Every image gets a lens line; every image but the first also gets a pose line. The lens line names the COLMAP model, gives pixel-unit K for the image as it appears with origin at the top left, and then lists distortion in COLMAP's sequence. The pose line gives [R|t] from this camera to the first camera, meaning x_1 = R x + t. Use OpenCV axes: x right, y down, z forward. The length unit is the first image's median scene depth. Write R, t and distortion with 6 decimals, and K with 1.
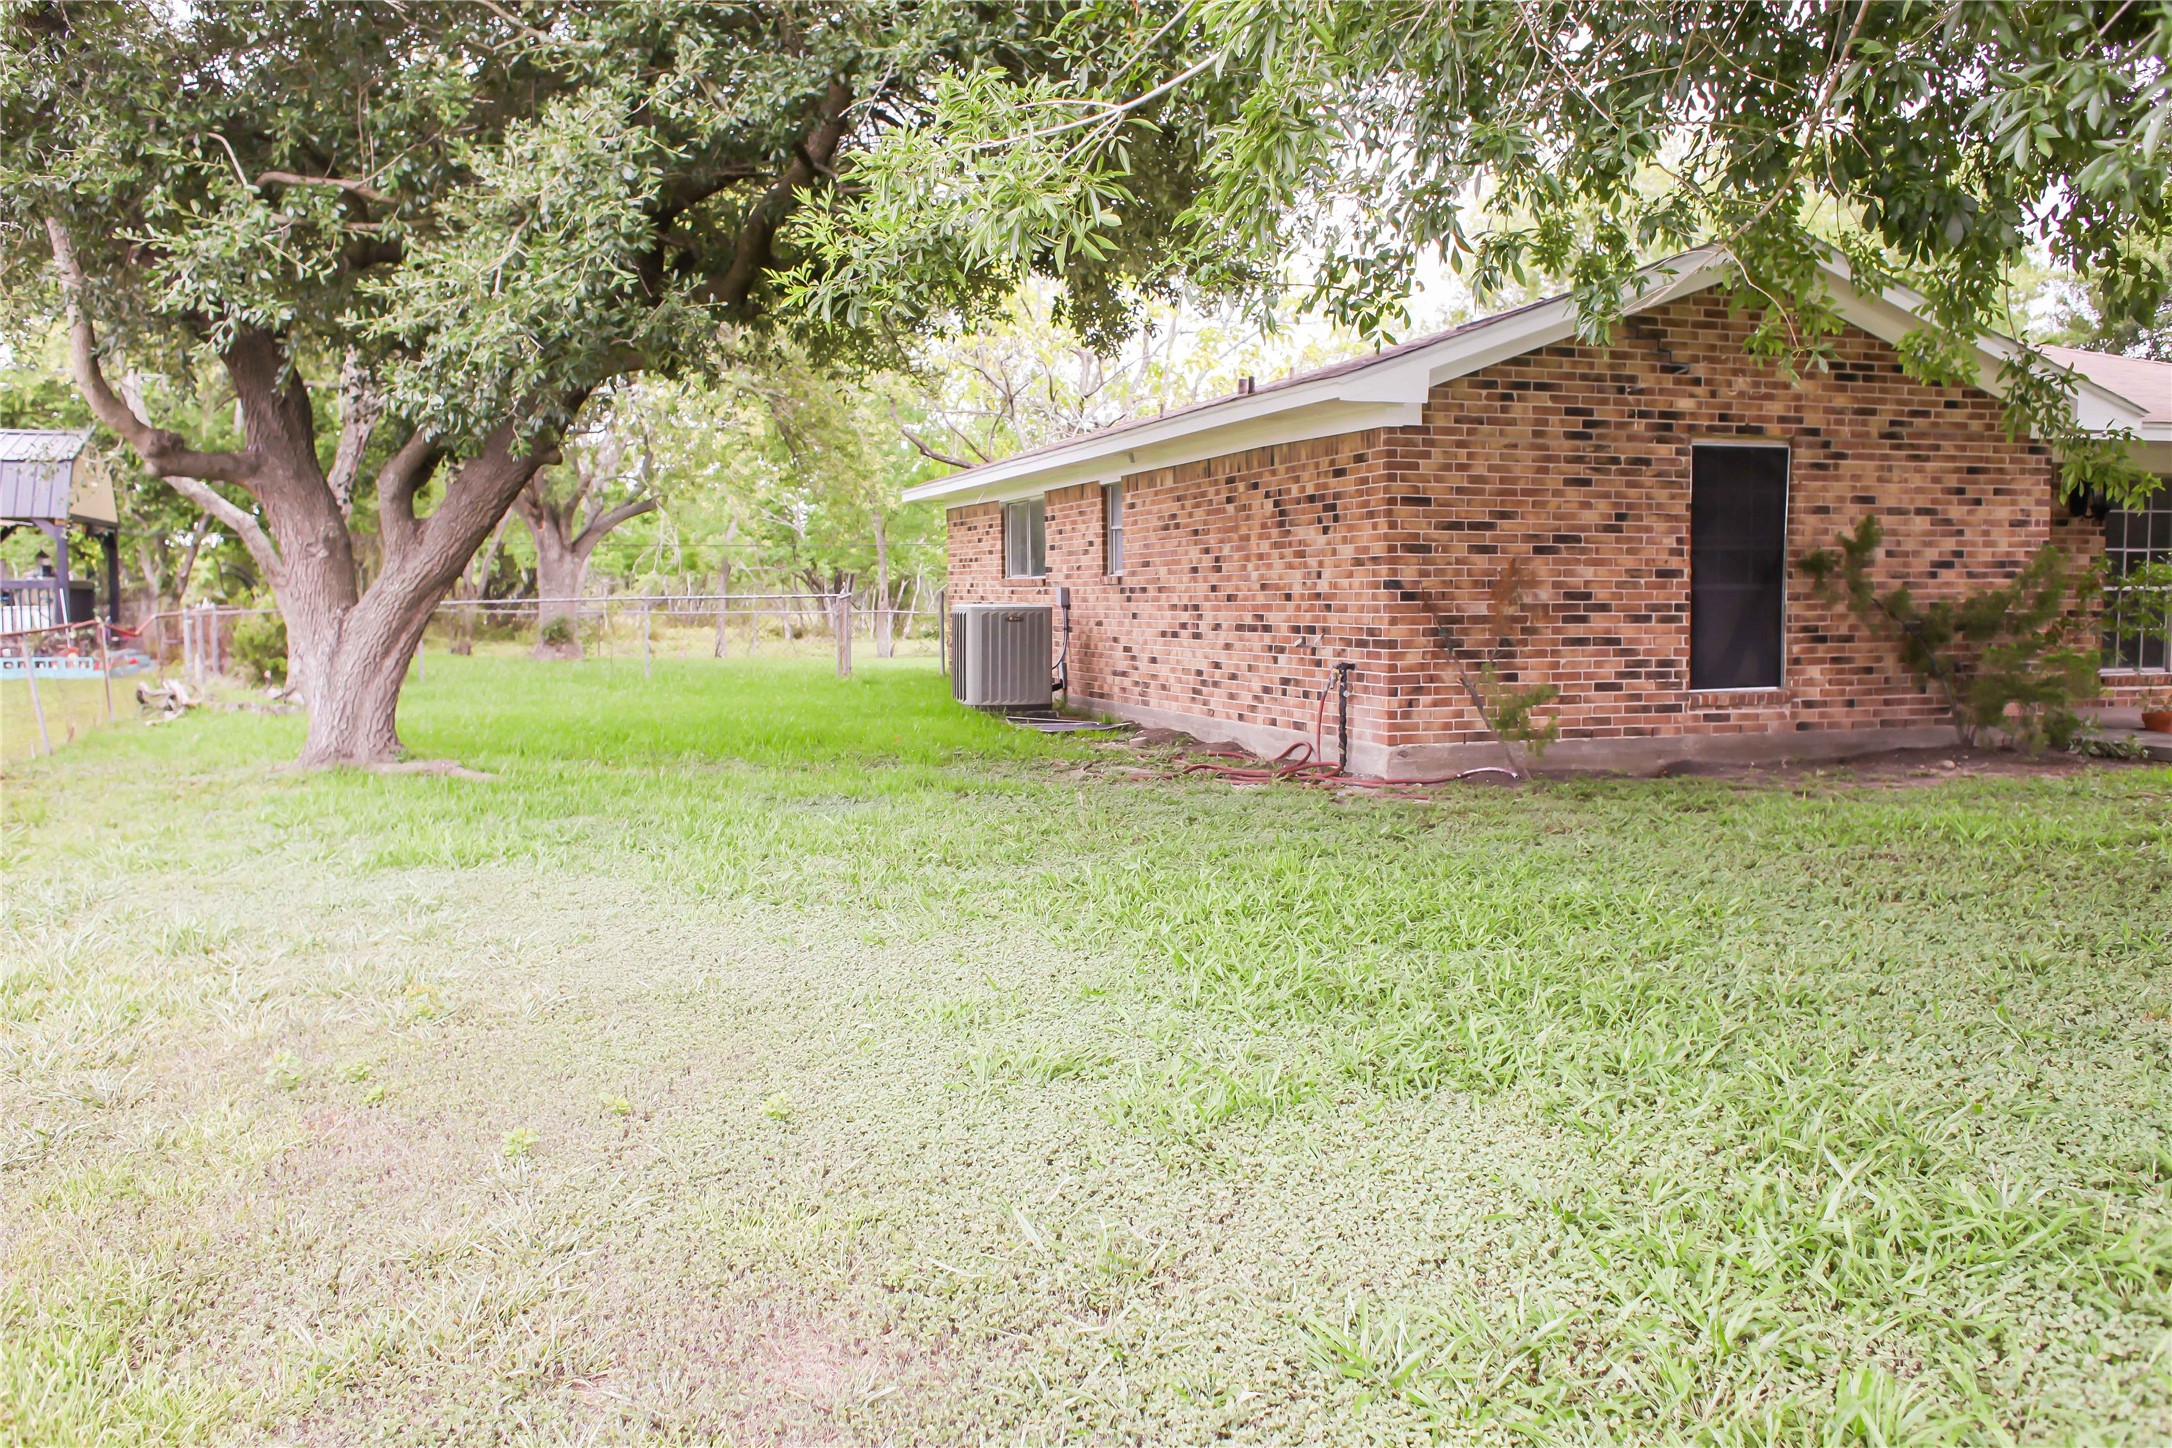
lens RADIAL K [[1786.3, 0, 1074.8], [0, 1786.3, 687.8], [0, 0, 1]] dist [-0.084914, 0.142990]
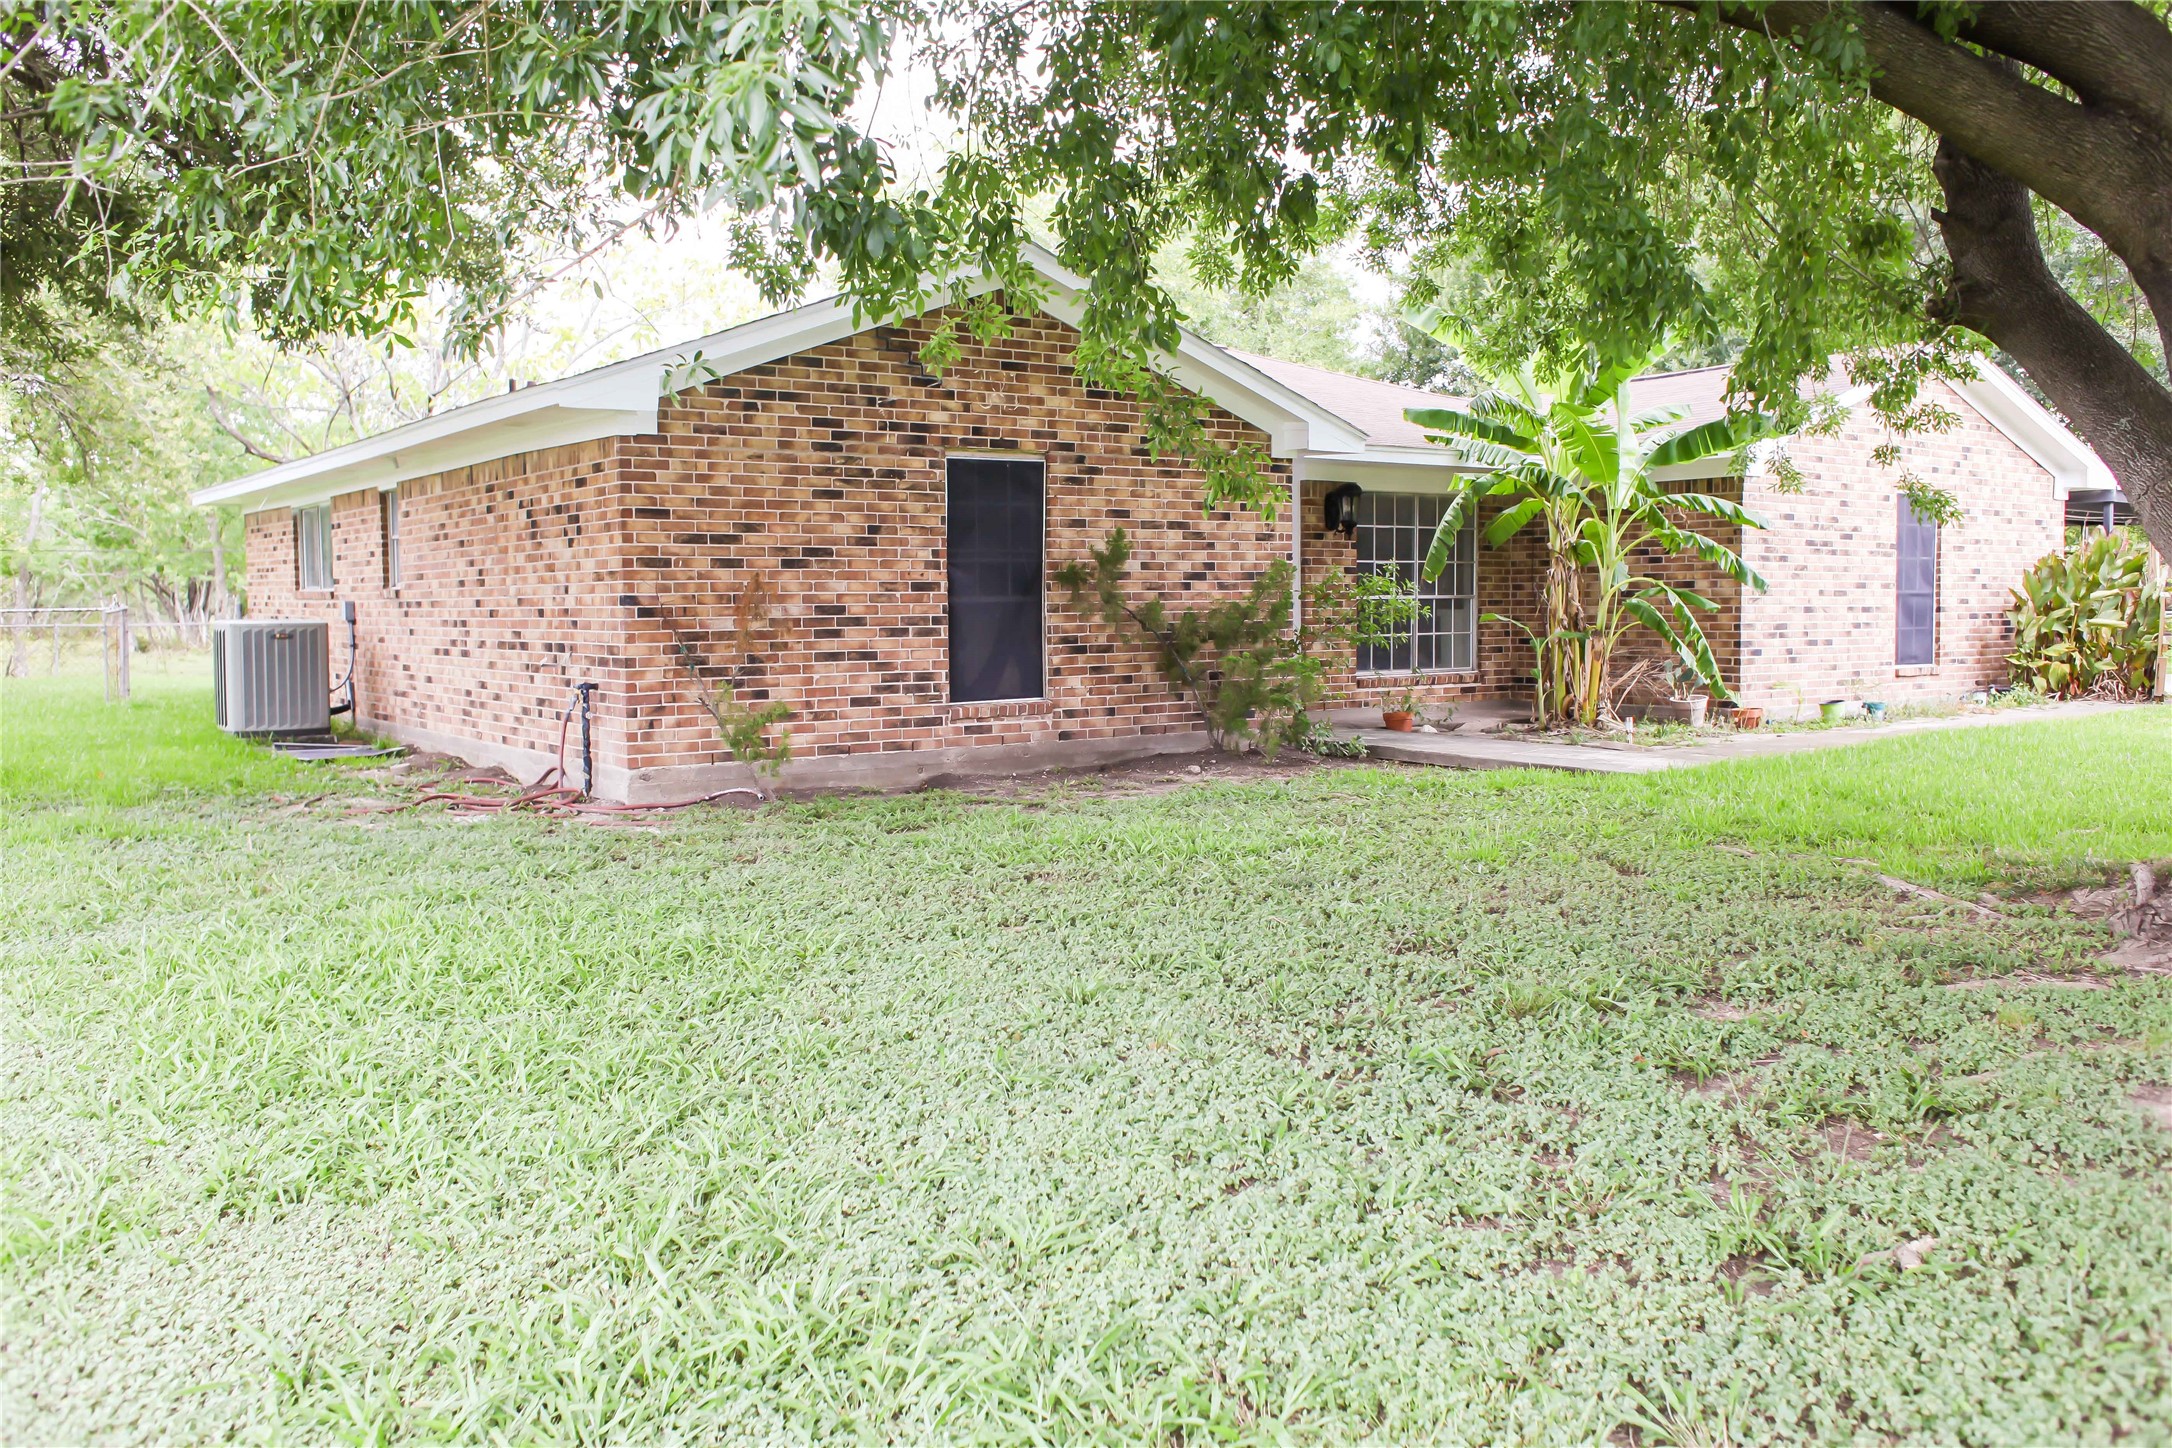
lens RADIAL K [[1786.3, 0, 1074.8], [0, 1786.3, 687.8], [0, 0, 1]] dist [-0.084914, 0.142990]
pose [[0.952640, -0.019282, 0.303489, 0.106052], [0.019894, 0.999802, 0.001078, -0.006765], [-0.303450, 0.005011, 0.952834, 0.017658]]
